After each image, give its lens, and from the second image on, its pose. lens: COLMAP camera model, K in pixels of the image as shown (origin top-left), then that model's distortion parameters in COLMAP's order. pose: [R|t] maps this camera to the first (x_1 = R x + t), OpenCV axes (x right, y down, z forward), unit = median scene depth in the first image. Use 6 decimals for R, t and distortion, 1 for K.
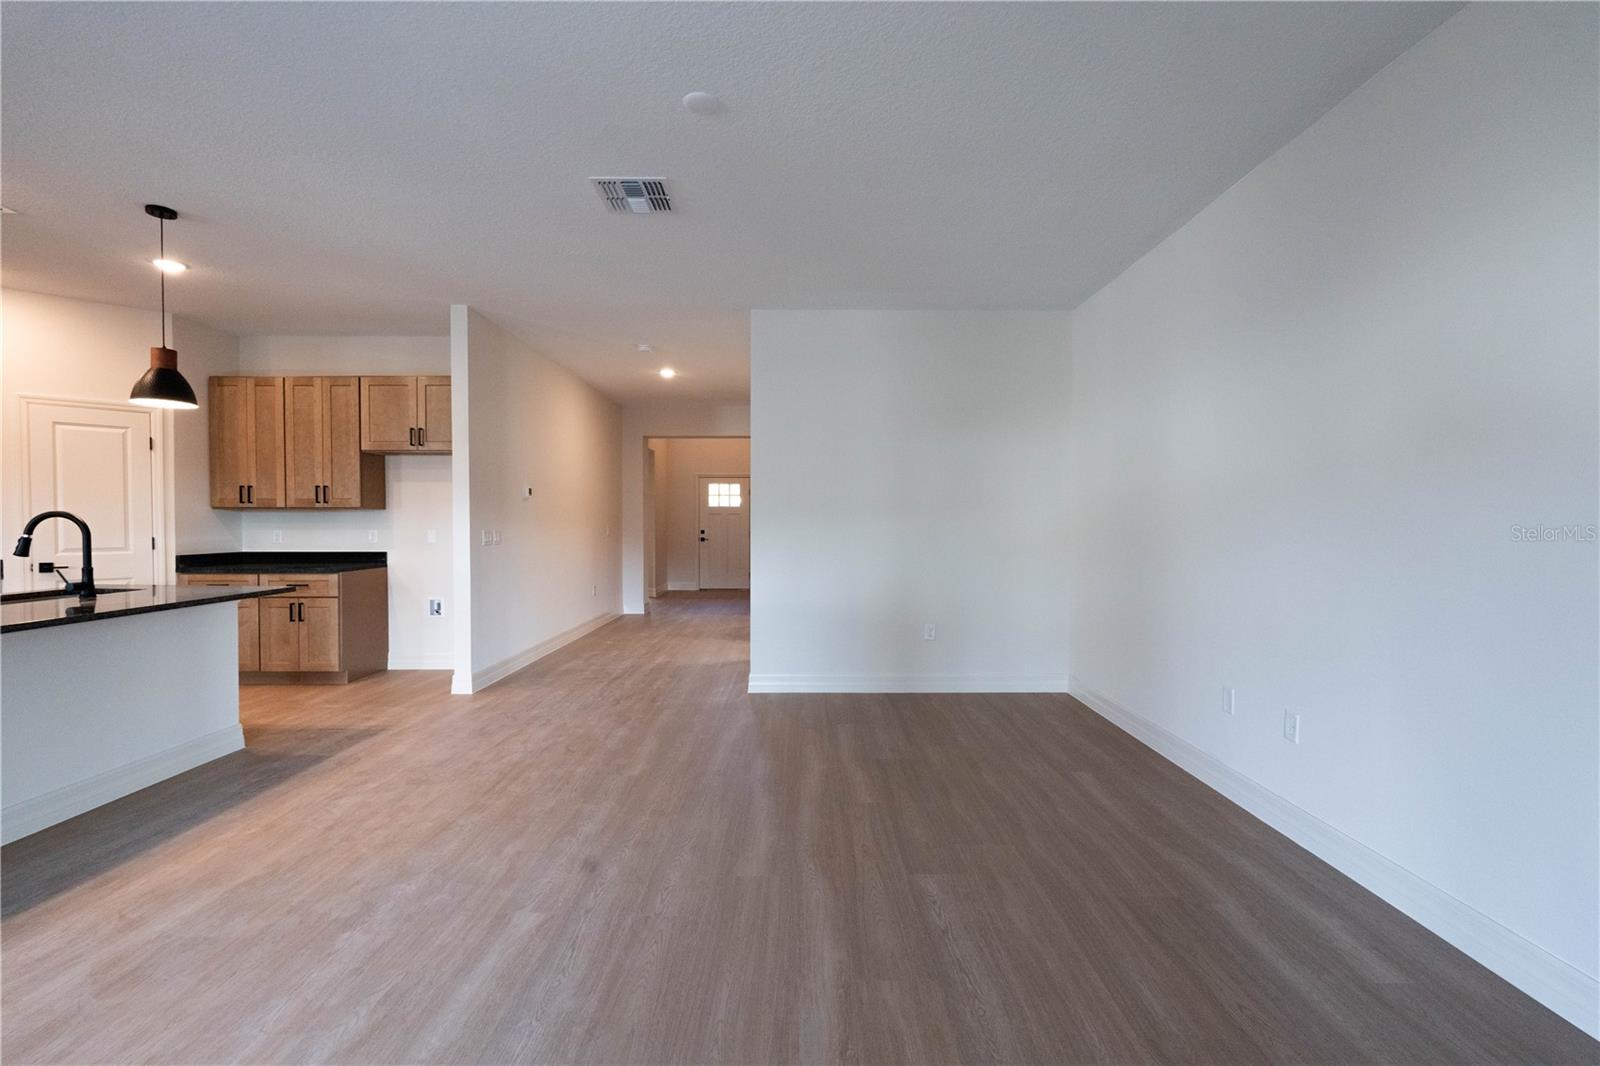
lens RADIAL K [[699.8, 0, 794.7], [0, 699.8, 535.0], [0, 0, 1]] dist [-0.000477, -0.000069]
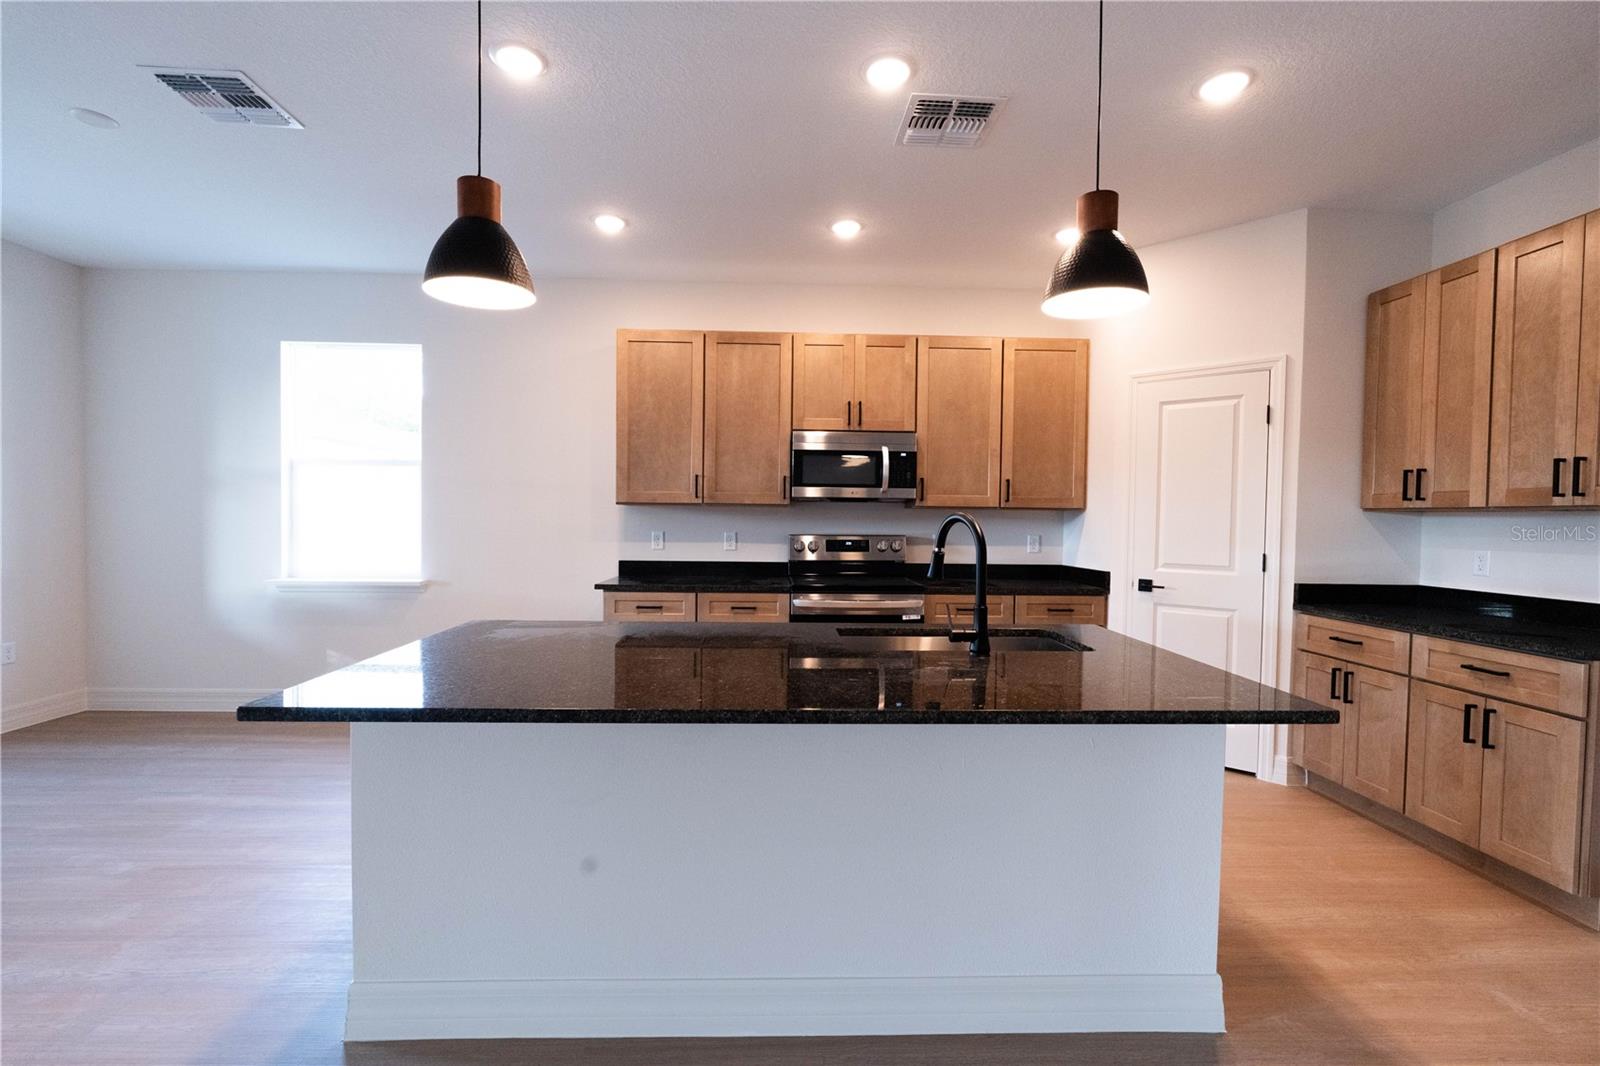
lens RADIAL K [[705.7, 0, 792.6], [0, 705.7, 536.0], [0, 0, 1]] dist [0.000965, 0.000465]
pose [[0.044911, 0.026740, -0.998633, -0.252147], [-0.034640, 0.999082, 0.025194, -0.014870], [0.998390, 0.033461, 0.045796, 0.500735]]
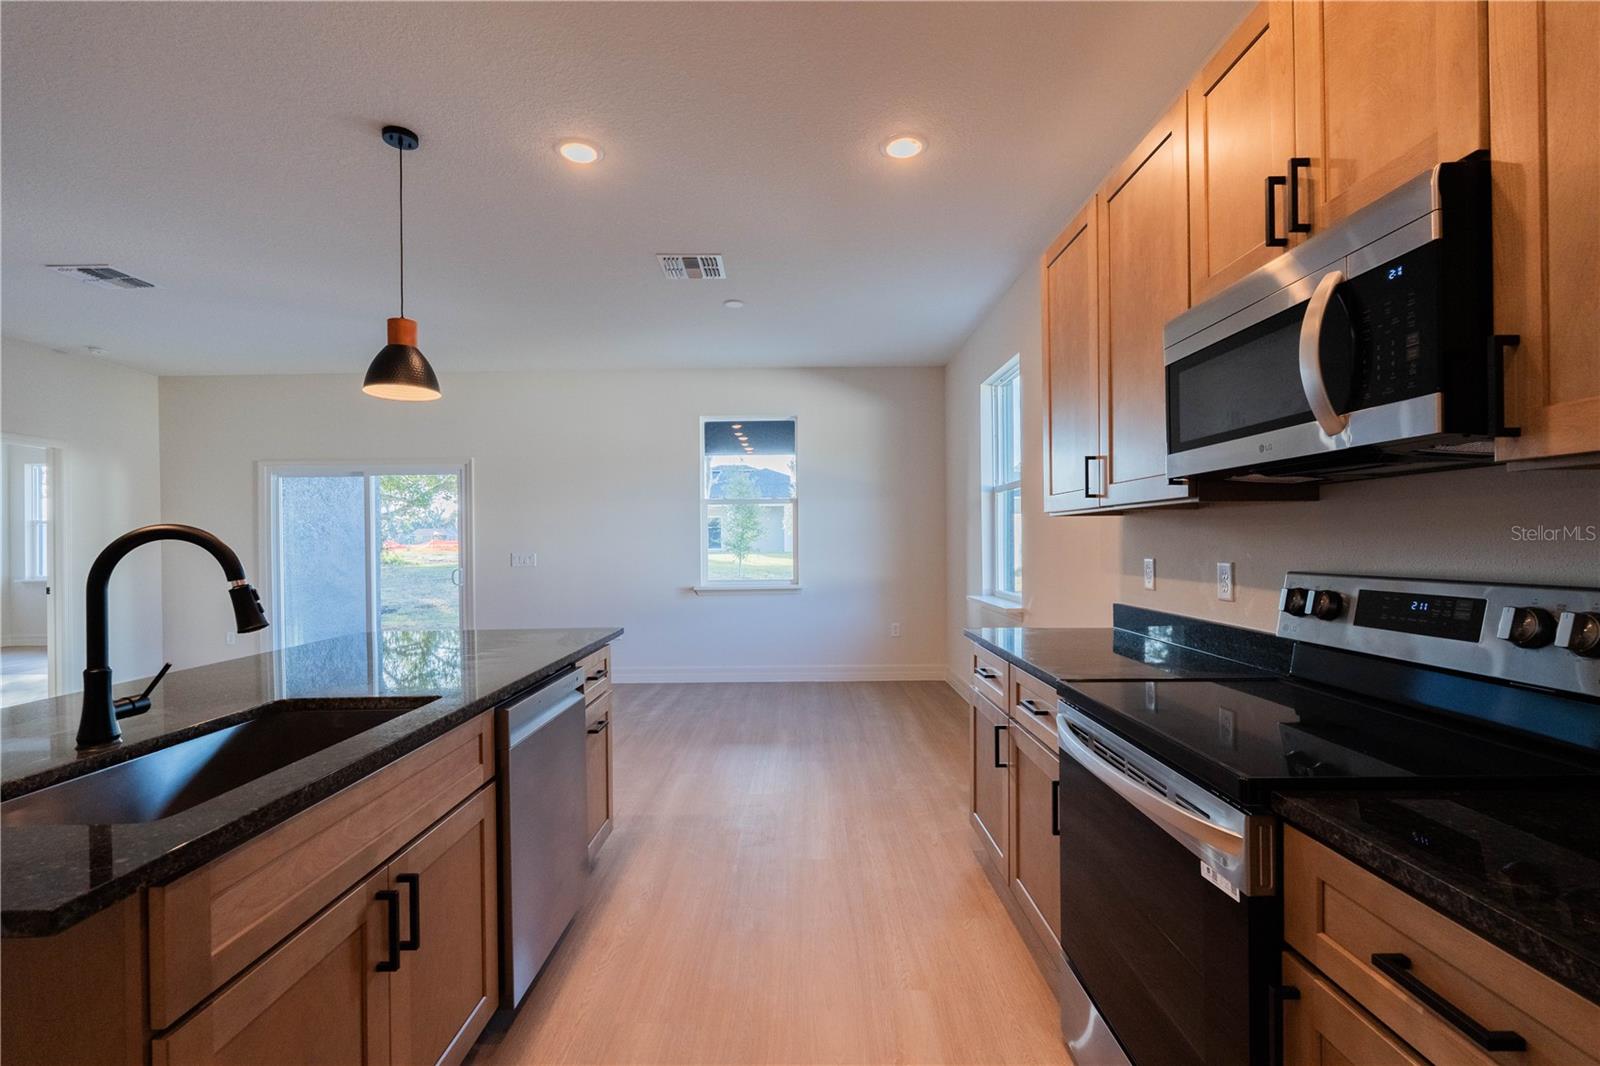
lens RADIAL K [[705.7, 0, 792.6], [0, 705.7, 536.0], [0, 0, 1]] dist [0.000965, 0.000465]
pose [[-0.999986, 0.000689, -0.005311, -0.868249], [0.000591, 0.999831, 0.018360, -0.018028], [0.005323, 0.018356, -0.999817, 0.869458]]
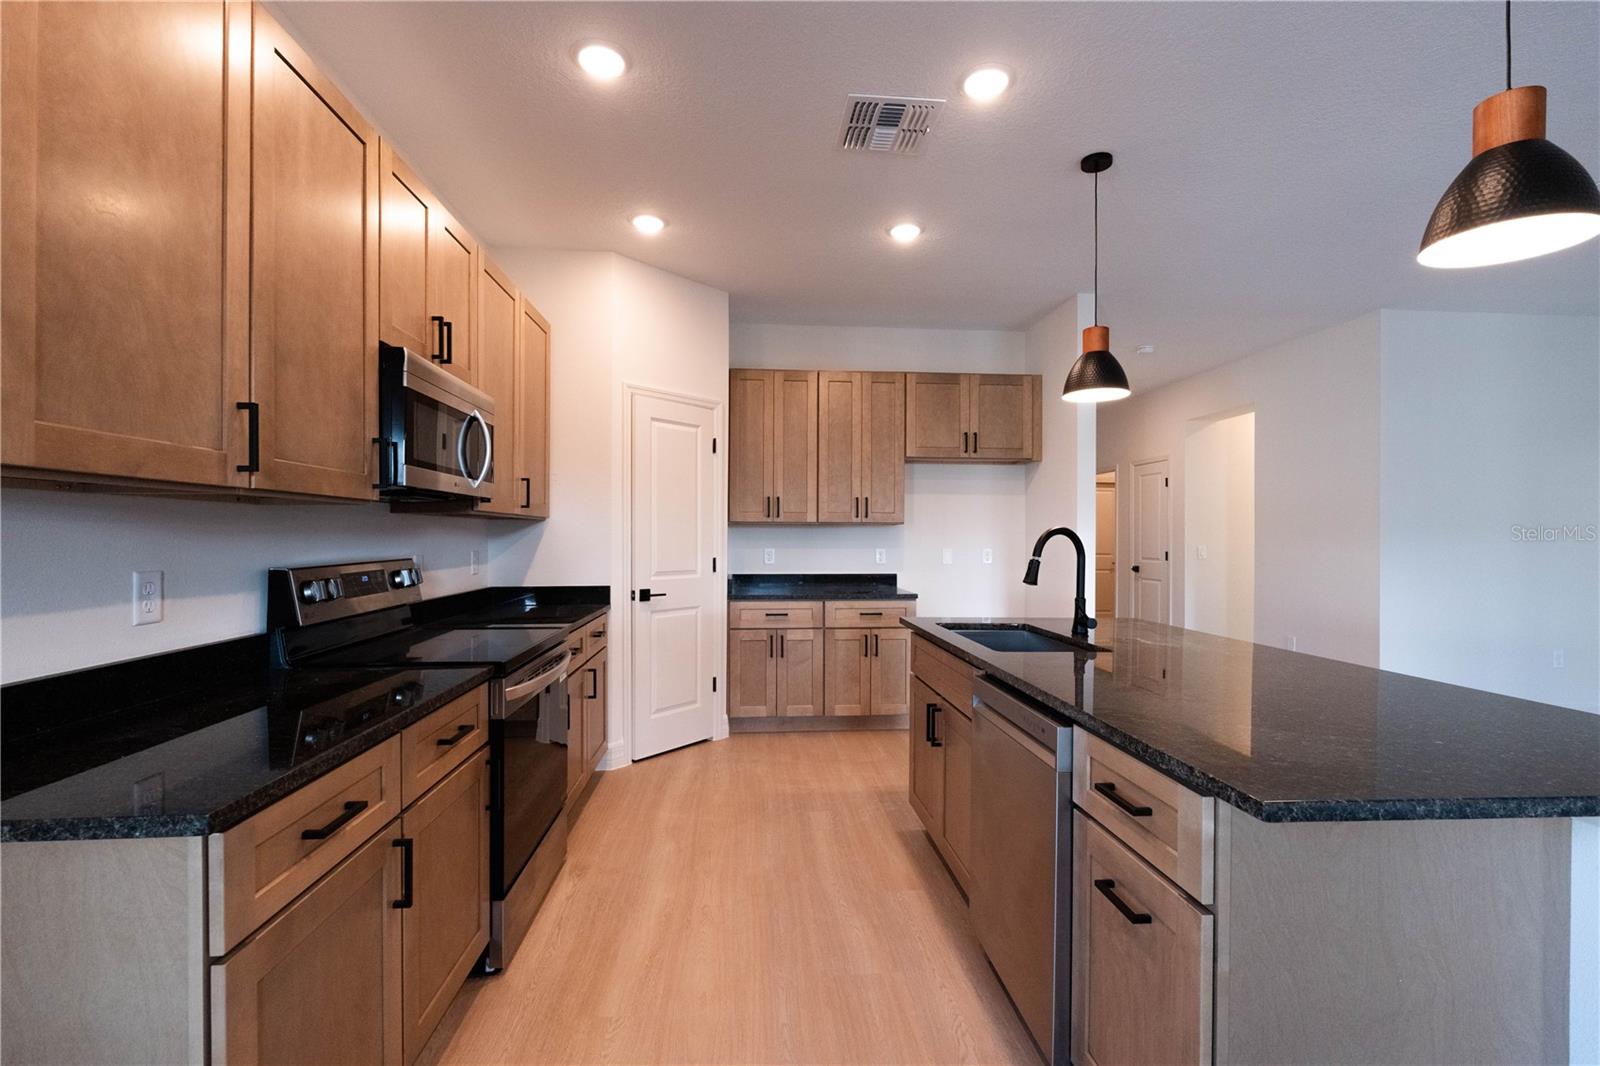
lens RADIAL K [[711.6, 0, 794.7], [0, 711.6, 539.1], [0, 0, 1]] dist [0.001397, 0.000251]
pose [[0.996253, 0.001806, 0.086473, -0.872305], [-0.000218, 0.999831, -0.018370, -0.003271], [-0.086491, 0.018282, 0.996085, 0.139245]]
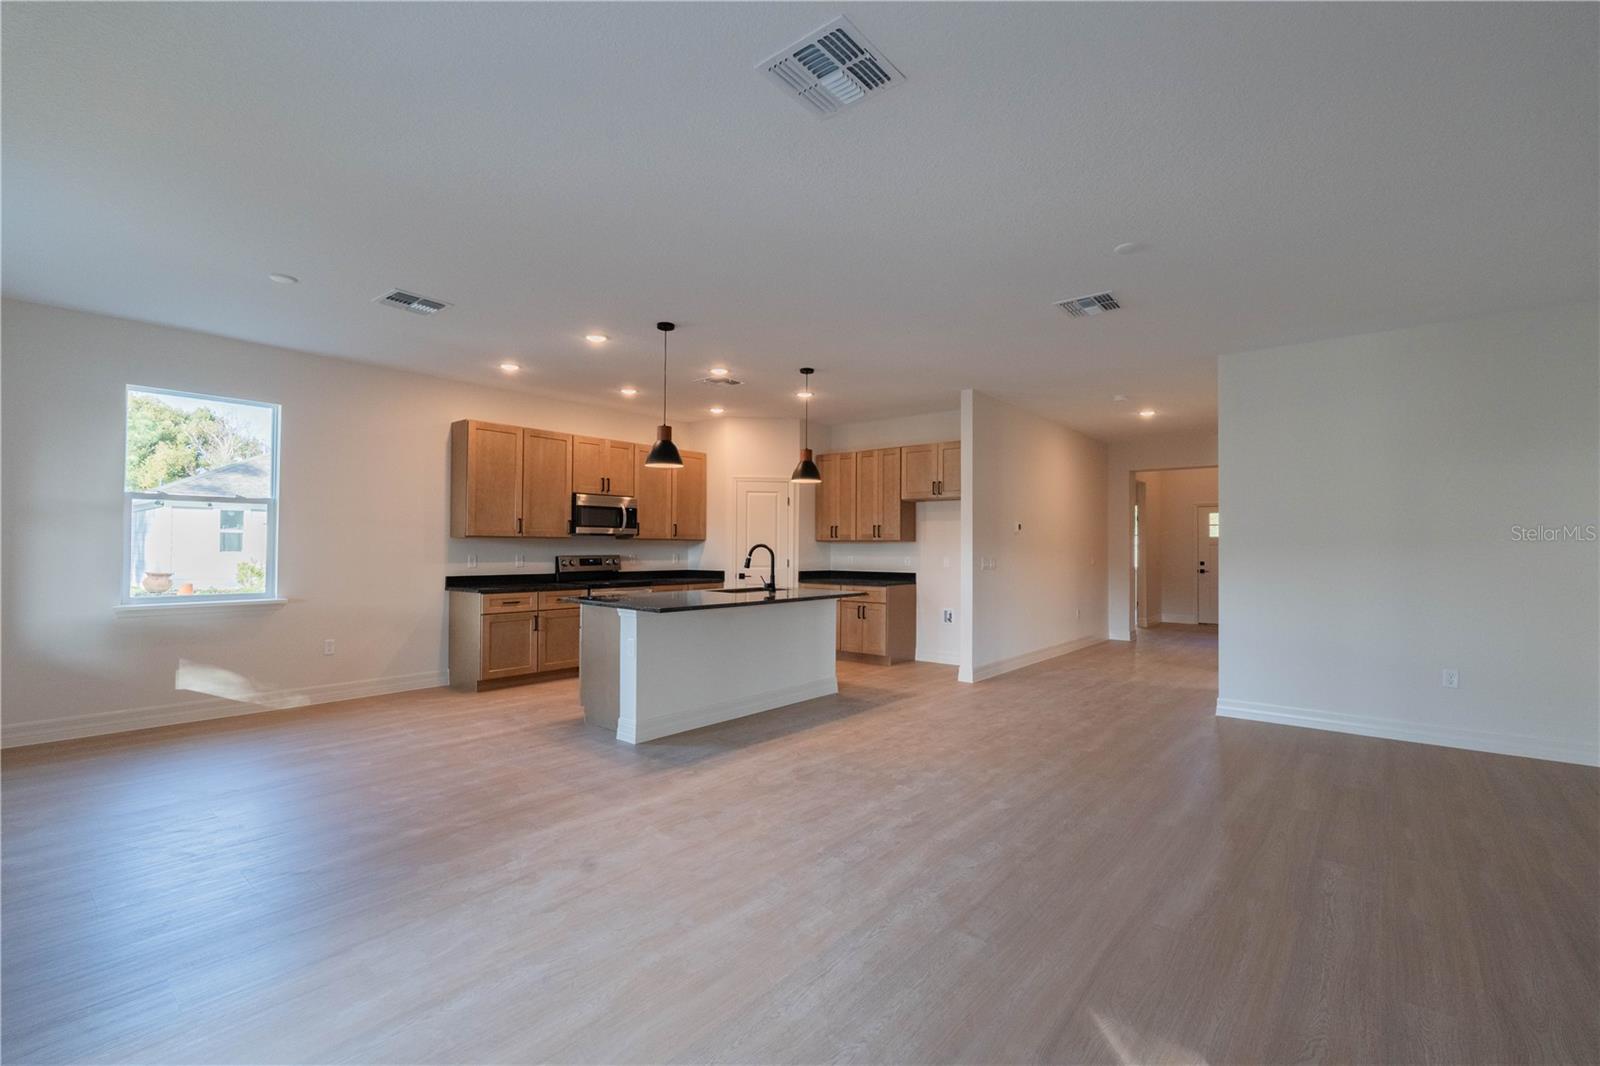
lens RADIAL K [[699.5, 0, 800.0], [0, 699.5, 533.0], [0, 0, 1]] dist [-0.000142, 0.000189]
pose [[0.775257, -0.008538, -0.631589, 0.112152], [-0.019975, 0.999077, -0.038023, 0.003161], [0.631330, 0.042094, 0.774371, -0.219042]]
